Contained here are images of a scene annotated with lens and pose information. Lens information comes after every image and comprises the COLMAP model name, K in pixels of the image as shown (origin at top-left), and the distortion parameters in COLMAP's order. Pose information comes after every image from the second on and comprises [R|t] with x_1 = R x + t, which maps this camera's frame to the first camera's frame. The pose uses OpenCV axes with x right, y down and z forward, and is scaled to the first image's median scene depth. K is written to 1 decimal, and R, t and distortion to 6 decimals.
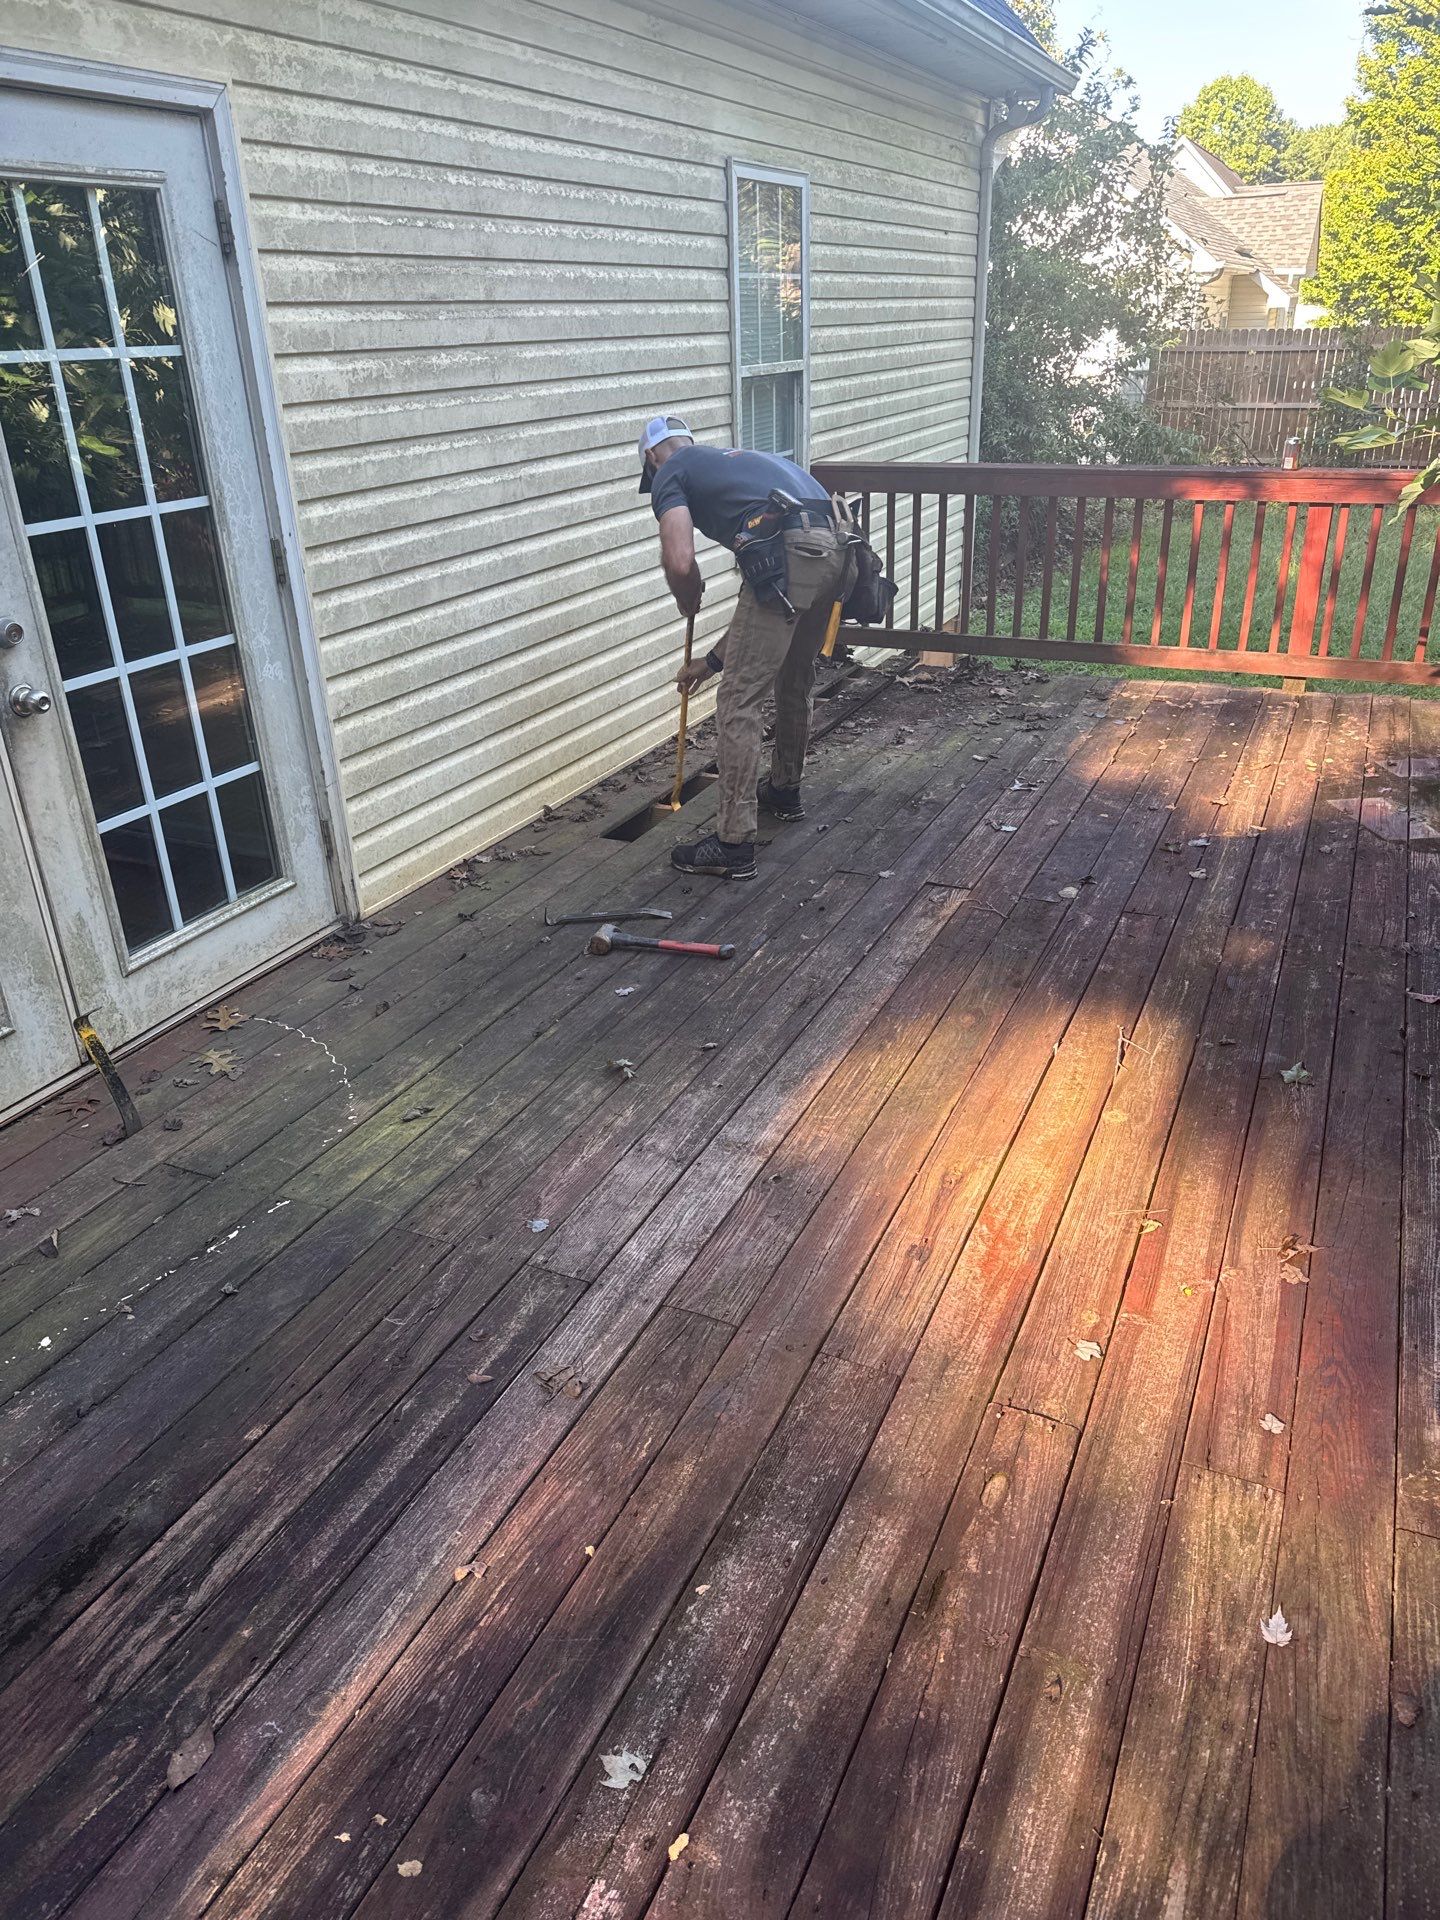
lens RADIAL K [[1344.0, 0, 720.0], [0, 1344.0, 960.0], [0, 0, 1]] dist [-0.003734, -0.002169]
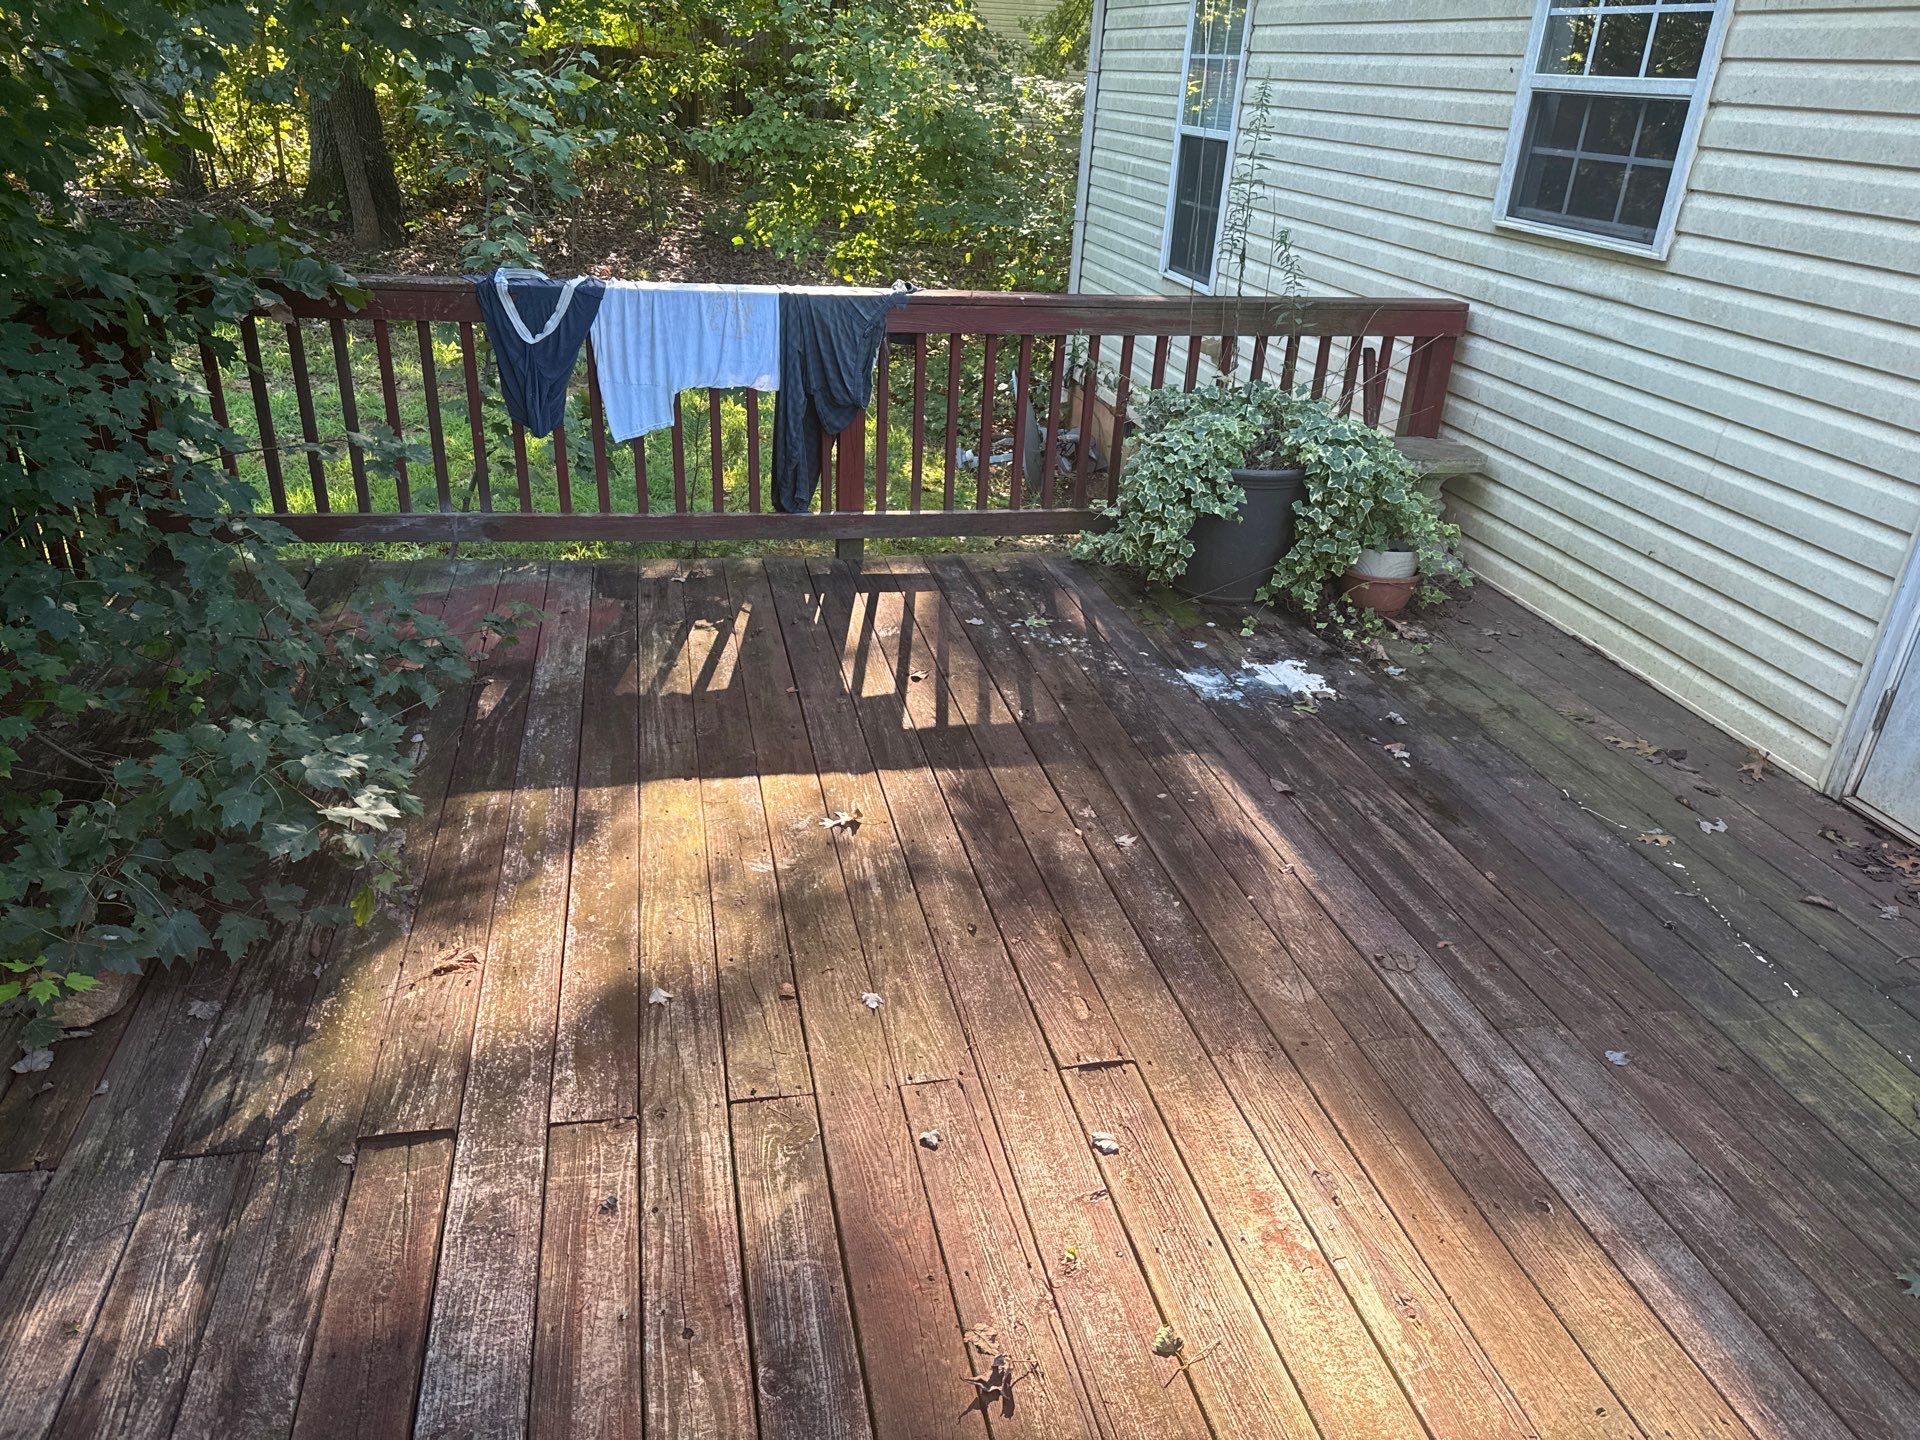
lens RADIAL K [[1344.0, 0, 960.0], [0, 1344.0, 720.0], [0, 0, 1]] dist [-0.003734, -0.002169]
pose [[-0.790237, 0.261546, -0.554183, 0.843809], [-0.288773, 0.638703, 0.713210, -0.608745], [0.540496, 0.723638, -0.429200, 1.149634]]
